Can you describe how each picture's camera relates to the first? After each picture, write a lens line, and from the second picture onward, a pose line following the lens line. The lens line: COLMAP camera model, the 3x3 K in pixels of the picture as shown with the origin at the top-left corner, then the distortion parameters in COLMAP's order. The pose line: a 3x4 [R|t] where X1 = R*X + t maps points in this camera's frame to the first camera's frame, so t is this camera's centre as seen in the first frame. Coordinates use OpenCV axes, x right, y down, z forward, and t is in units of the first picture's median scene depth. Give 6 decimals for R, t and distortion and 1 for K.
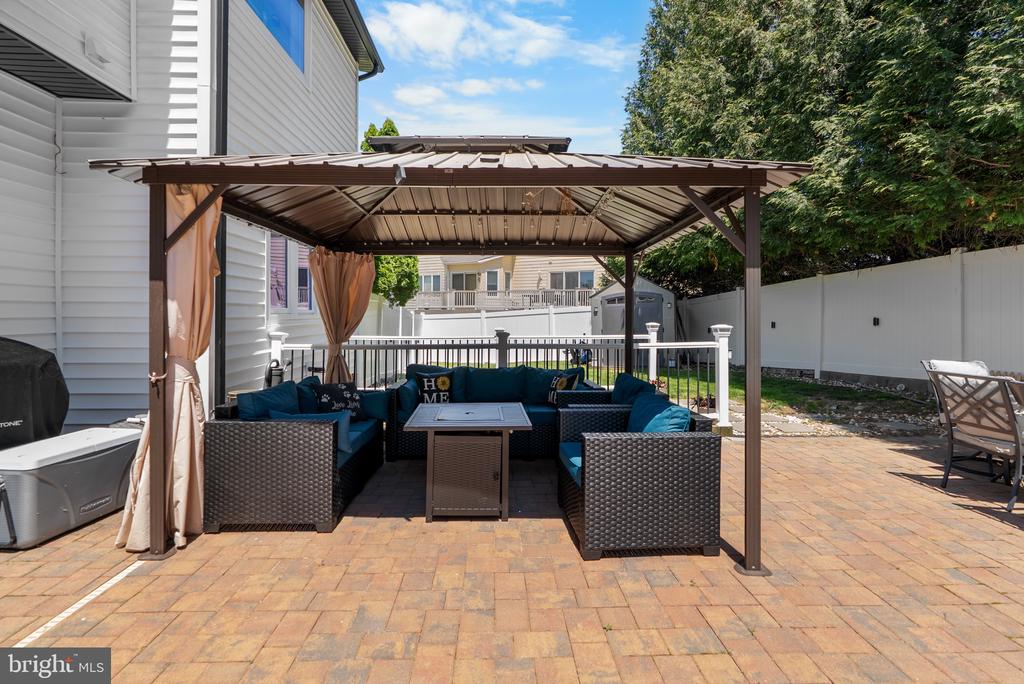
lens RADIAL K [[476.2, 0, 509.8], [0, 476.2, 309.9], [0, 0, 1]] dist [-0.000043, -0.000006]
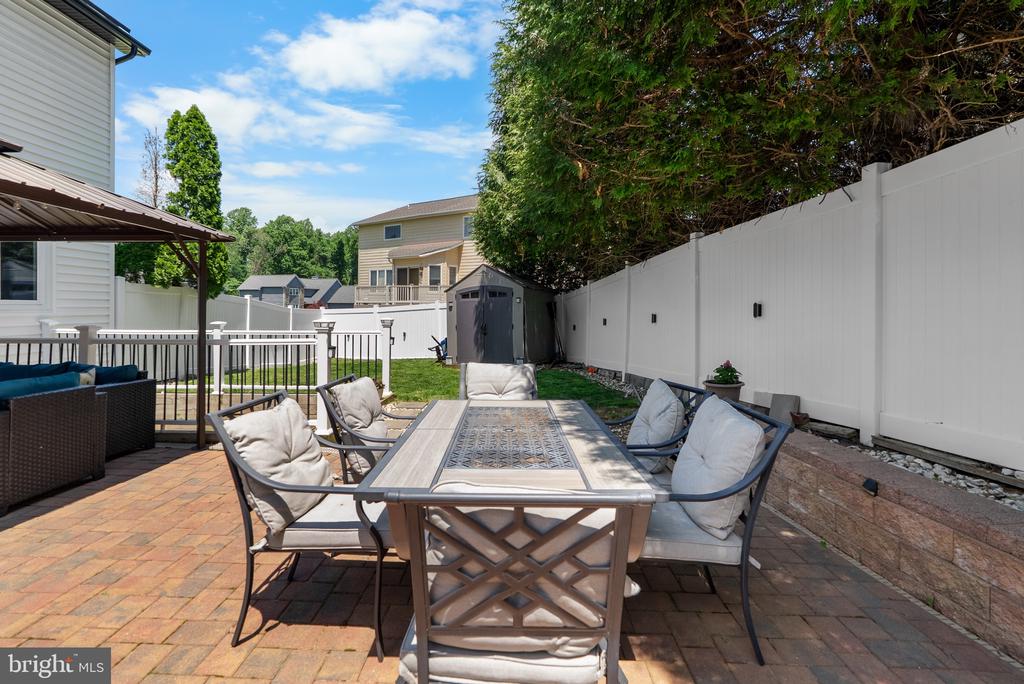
lens RADIAL K [[486.9, 0, 512.9], [0, 486.9, 301.8], [0, 0, 1]] dist [-0.001739, -0.000226]
pose [[0.999011, 0.004893, -0.044190, 0.830195], [-0.005330, 0.999938, -0.009790, 0.007612], [0.044139, 0.010016, 0.998975, 0.121756]]
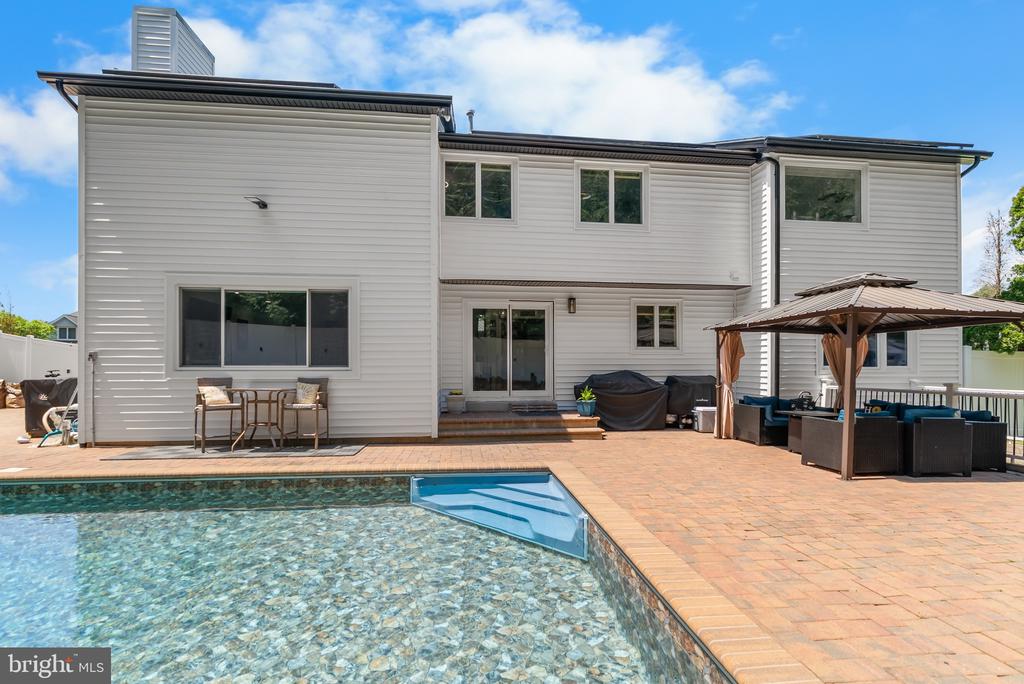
lens RADIAL K [[457.1, 0, 515.8], [0, 457.1, 368.3], [0, 0, 1]] dist [-0.000893, -0.000143]
pose [[0.081180, -0.000304, -0.996699, 1.192997], [0.001278, 0.999999, -0.000201, 0.003495], [0.996699, -0.001257, 0.081181, -0.351767]]
